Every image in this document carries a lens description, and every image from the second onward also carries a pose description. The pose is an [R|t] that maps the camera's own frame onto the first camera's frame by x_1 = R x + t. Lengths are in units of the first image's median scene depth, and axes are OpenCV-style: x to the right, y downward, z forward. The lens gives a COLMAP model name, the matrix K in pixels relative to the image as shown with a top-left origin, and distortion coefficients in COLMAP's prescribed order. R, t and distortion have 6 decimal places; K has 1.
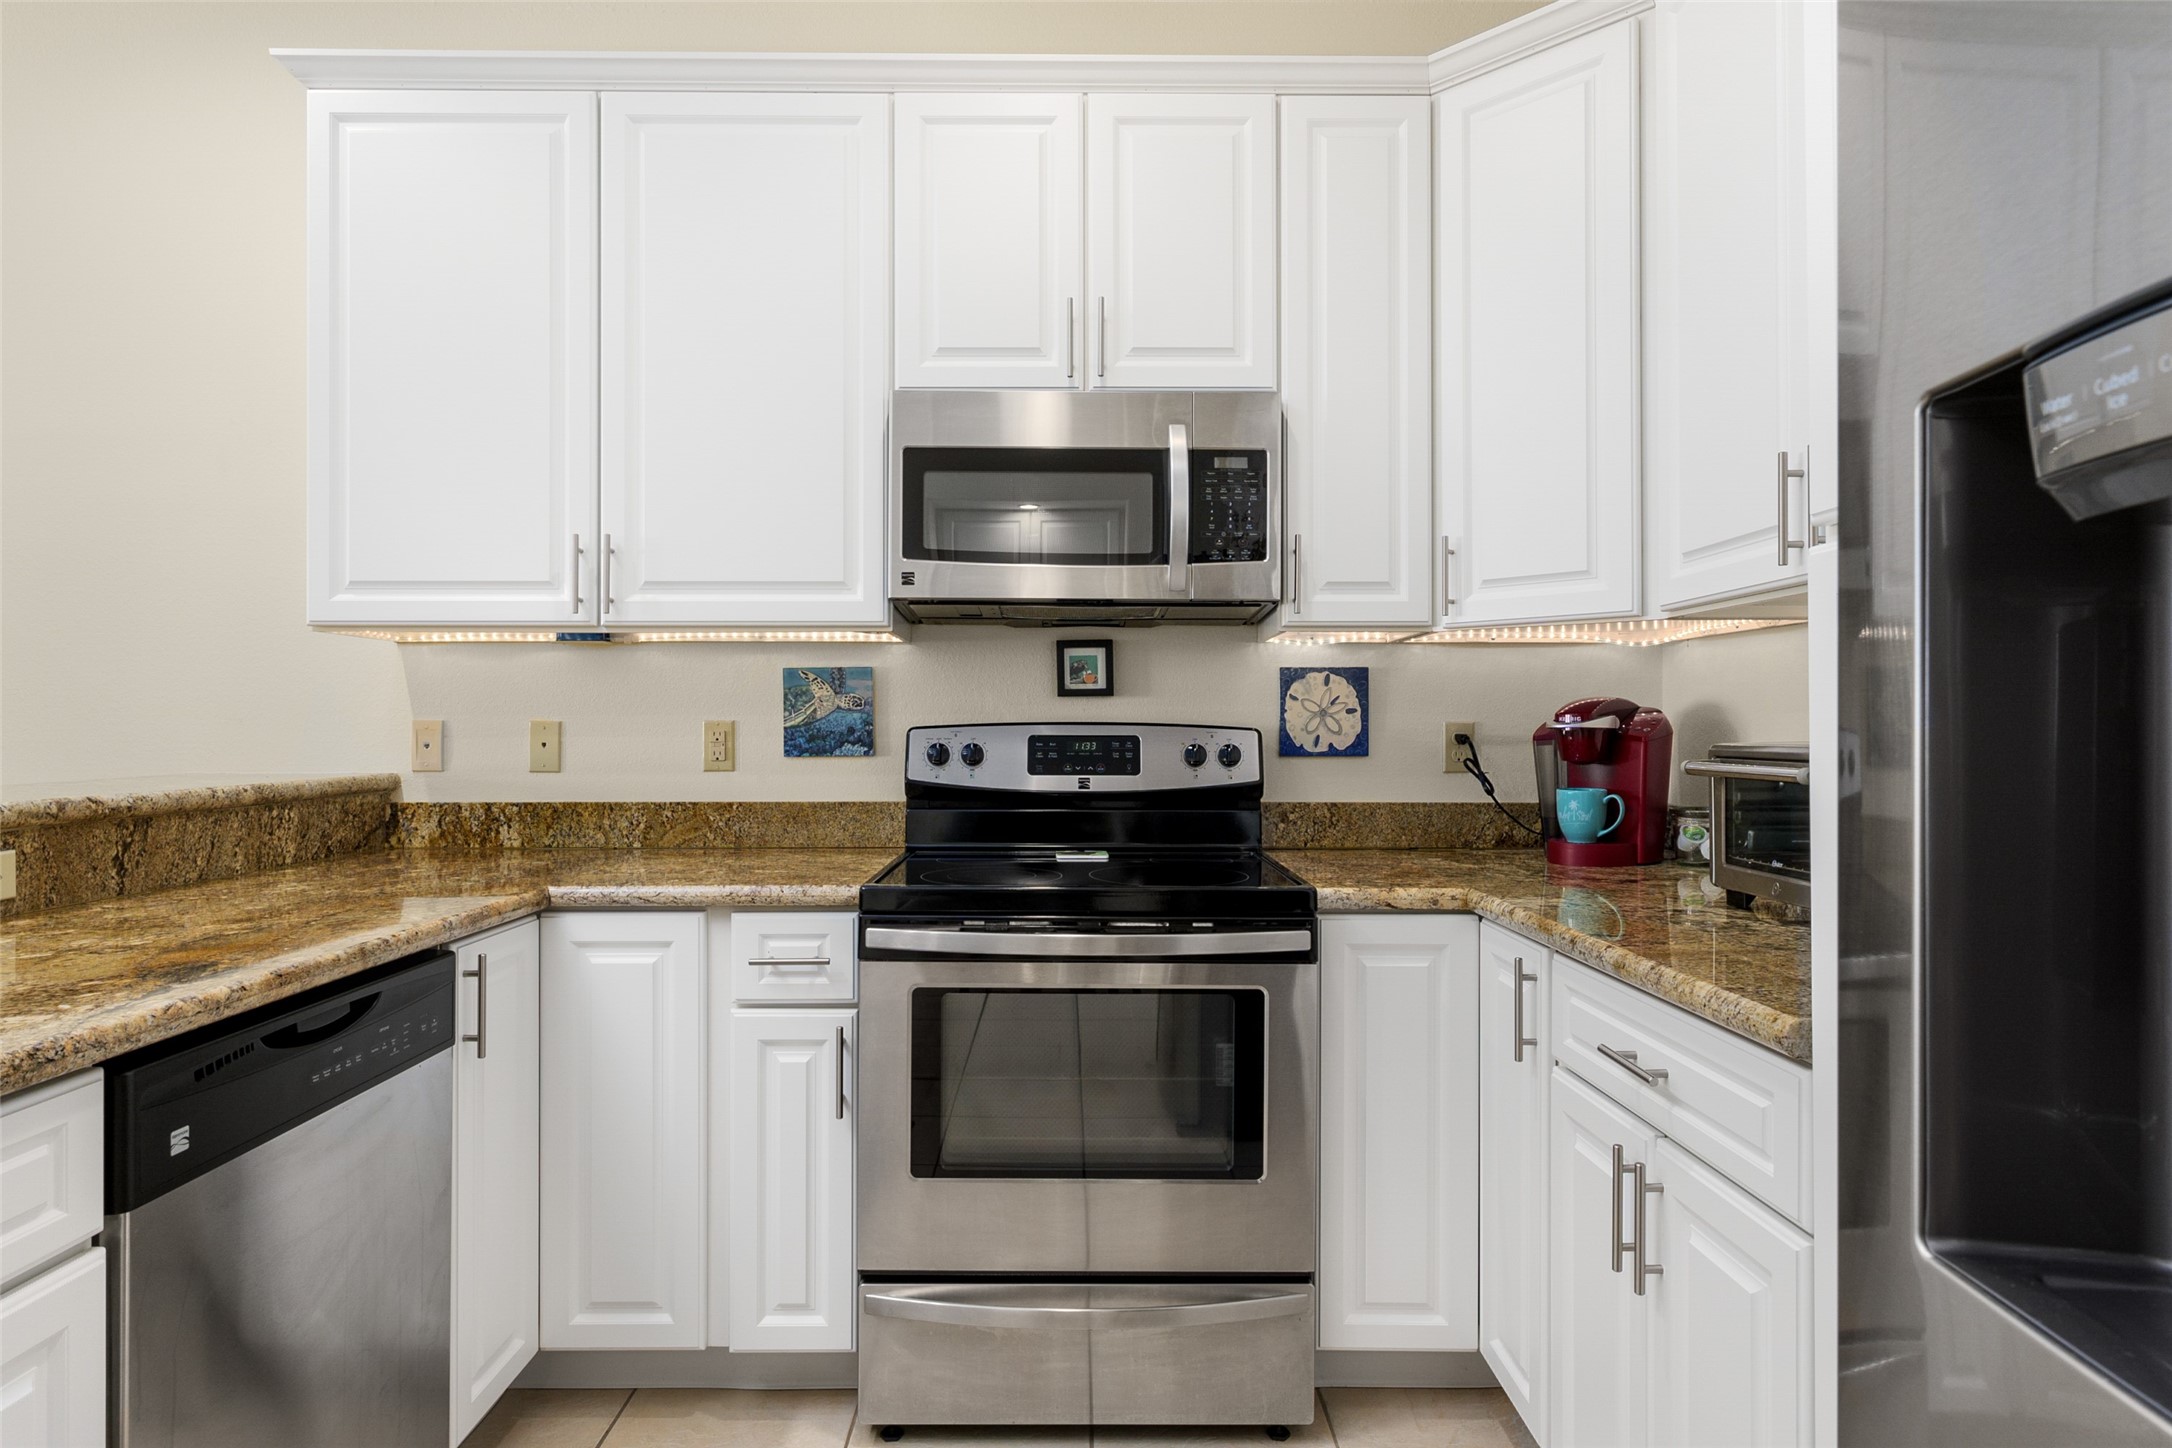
lens RADIAL K [[1210.5, 0, 1089.3], [0, 1210.5, 733.2], [0, 0, 1]] dist [-0.002795, 0.000170]
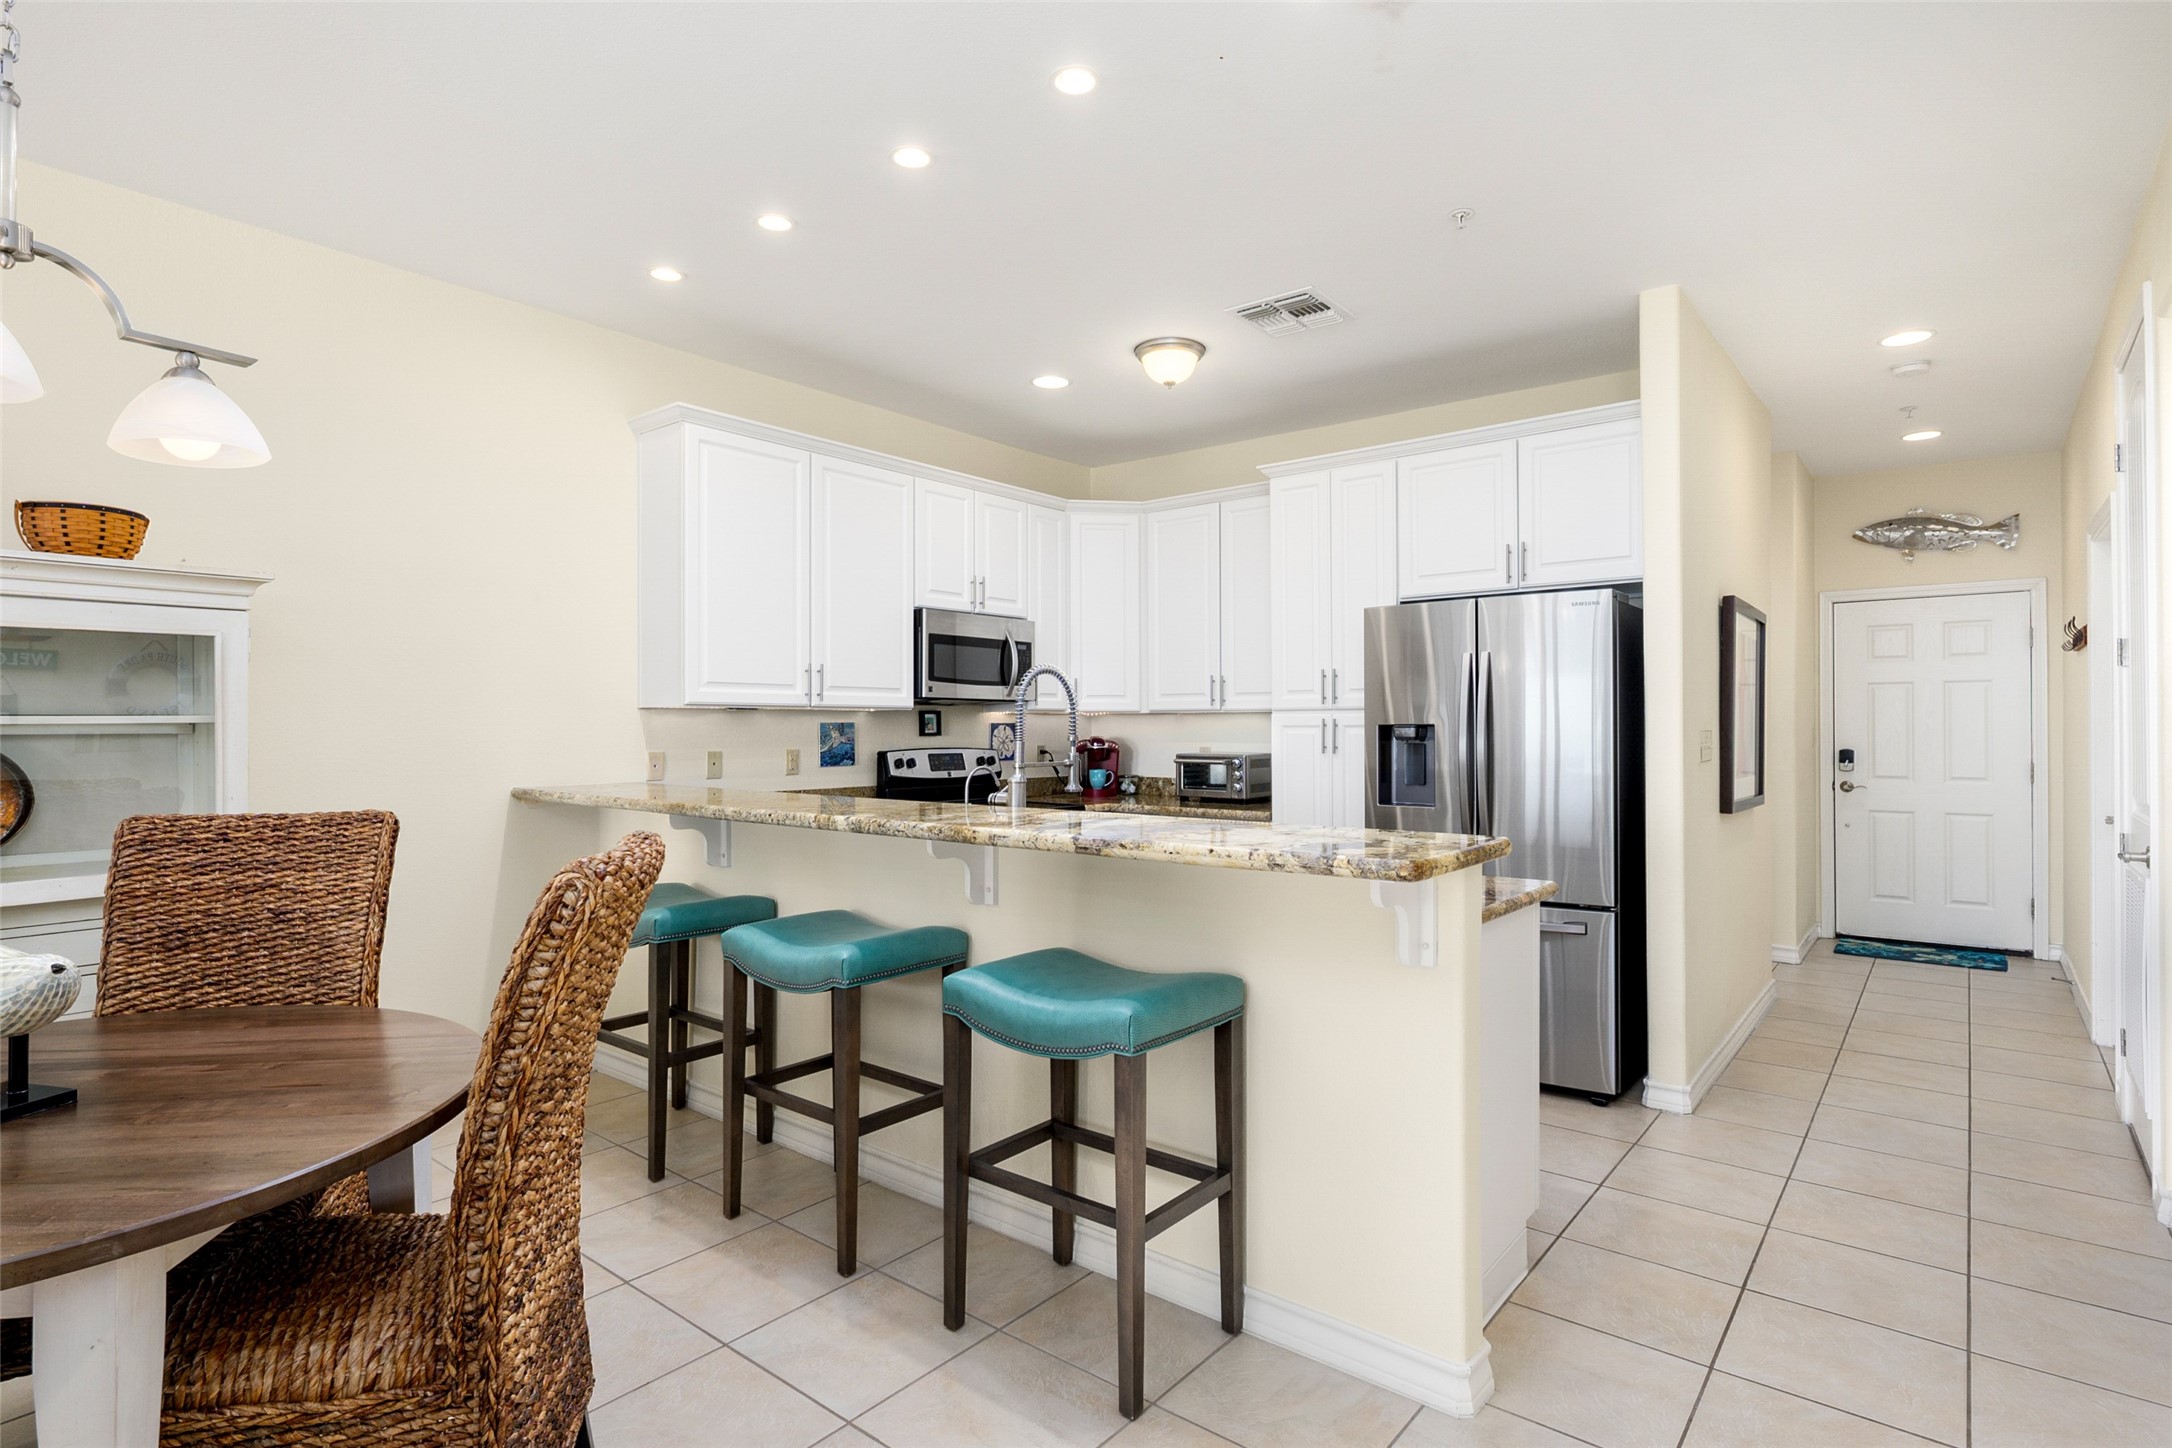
lens RADIAL K [[1082.0, 0, 1083.8], [0, 1082.0, 722.4], [0, 0, 1]] dist [-0.001446, -0.000122]
pose [[0.645967, 0.002321, 0.763362, -1.525790], [0.007406, 0.999929, -0.009308, -0.039324], [-0.763330, 0.011666, 0.645904, -0.574126]]
